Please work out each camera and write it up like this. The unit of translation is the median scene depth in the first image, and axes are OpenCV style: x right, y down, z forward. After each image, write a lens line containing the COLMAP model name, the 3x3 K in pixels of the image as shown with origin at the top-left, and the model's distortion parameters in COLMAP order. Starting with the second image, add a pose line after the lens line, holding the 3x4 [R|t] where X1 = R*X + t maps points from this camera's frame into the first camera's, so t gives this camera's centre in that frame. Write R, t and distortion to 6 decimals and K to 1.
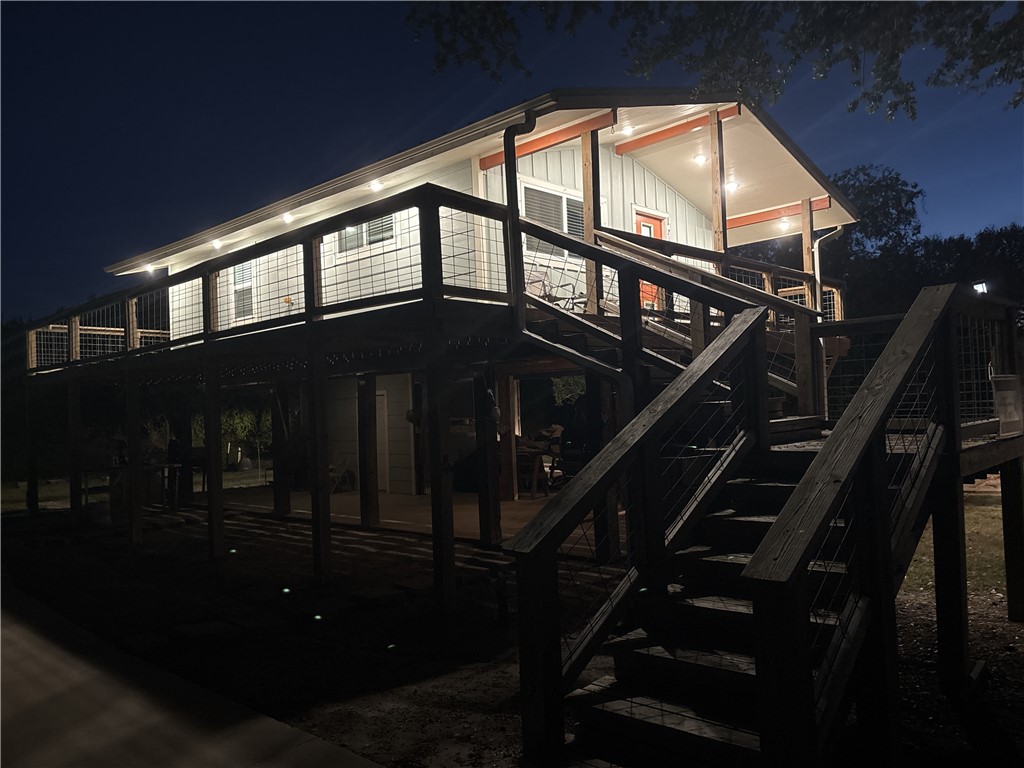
lens RADIAL K [[773.9, 0, 518.6], [0, 773.9, 395.2], [0, 0, 1]] dist [0.034874, -0.005201]
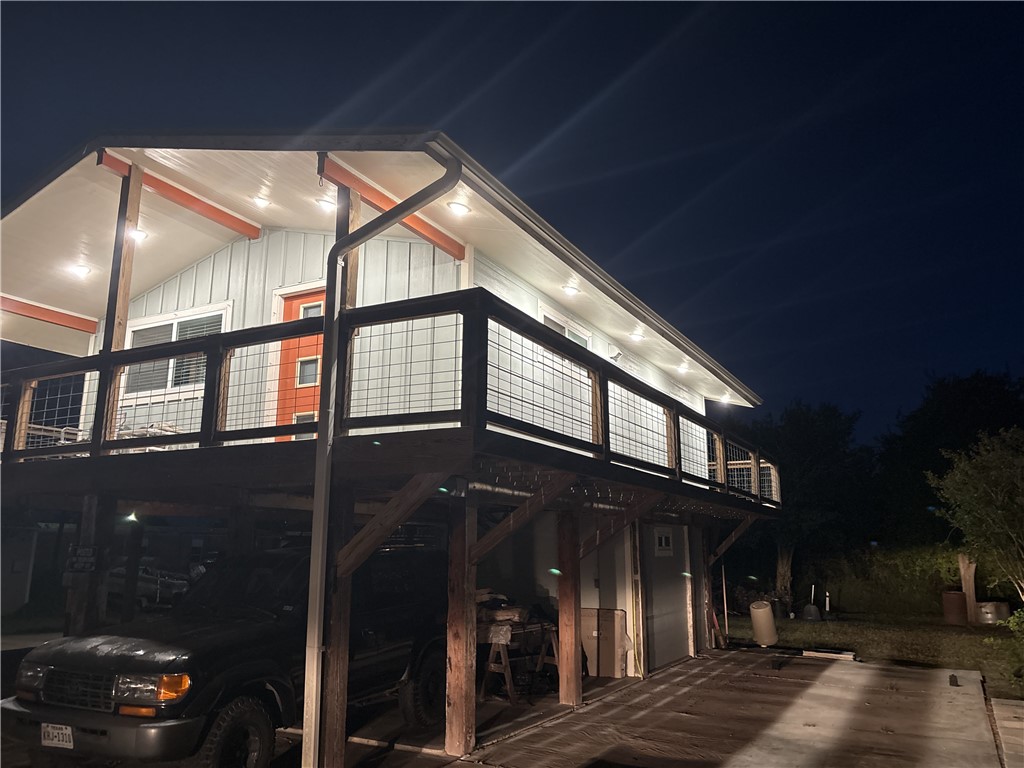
lens RADIAL K [[777.7, 0, 513.2], [0, 777.7, 387.9], [0, 0, 1]] dist [0.059351, -0.076005]
pose [[0.251860, -0.154088, -0.955418, 0.955079], [-0.001699, 0.987171, -0.159657, -0.034333], [0.967762, 0.041834, 0.248367, 1.091947]]
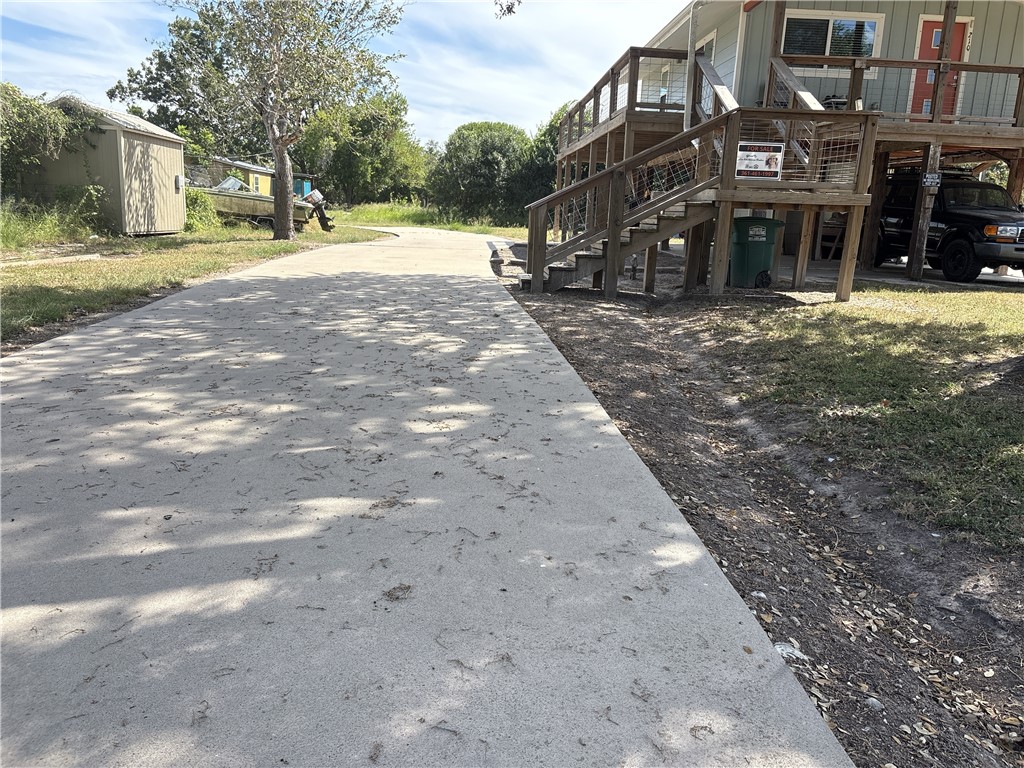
lens RADIAL K [[778.9, 0, 504.6], [0, 778.9, 384.7], [0, 0, 1]] dist [0.061966, -0.076695]
pose [[0.704007, 0.225369, -0.673486, 0.674132], [-0.058362, 0.963465, 0.261399, 0.024353], [0.707791, -0.144721, 0.691439, -0.394381]]
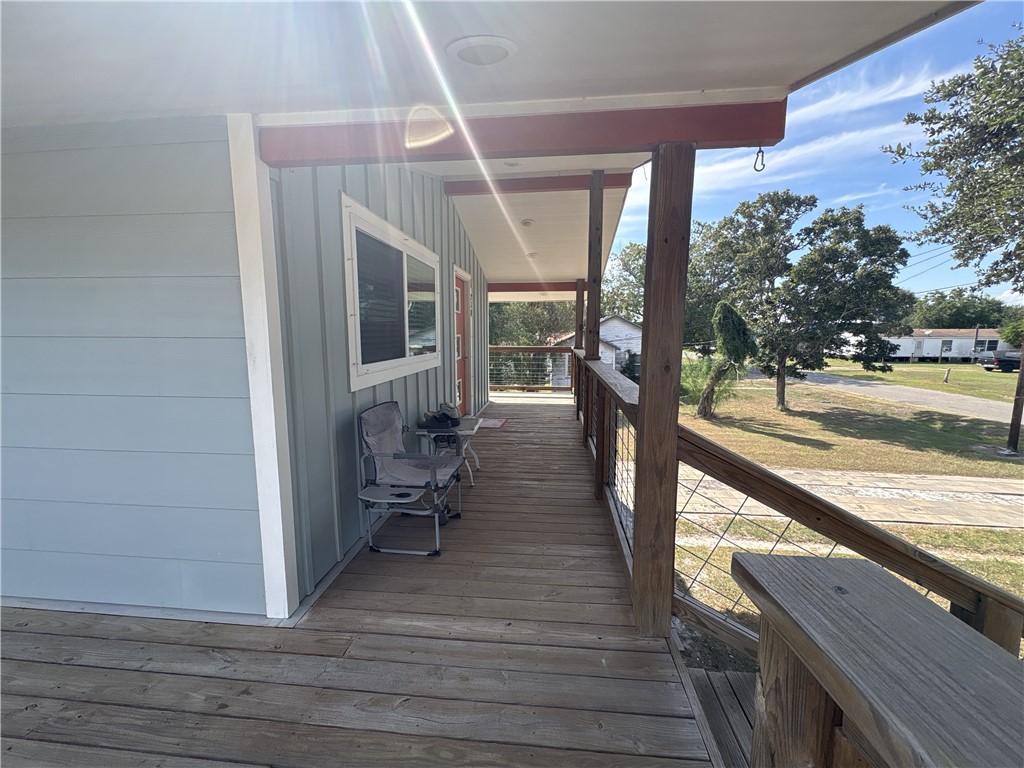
lens RADIAL K [[407.5, 0, 512.5], [0, 407.5, 384.3], [0, 0, 1]] dist [0.000069, 0.000125]
pose [[0.794601, -0.032134, 0.606281, -0.061722], [-0.048048, 0.992138, 0.115558, -0.185655], [-0.605228, -0.120953, 0.786810, 0.658453]]
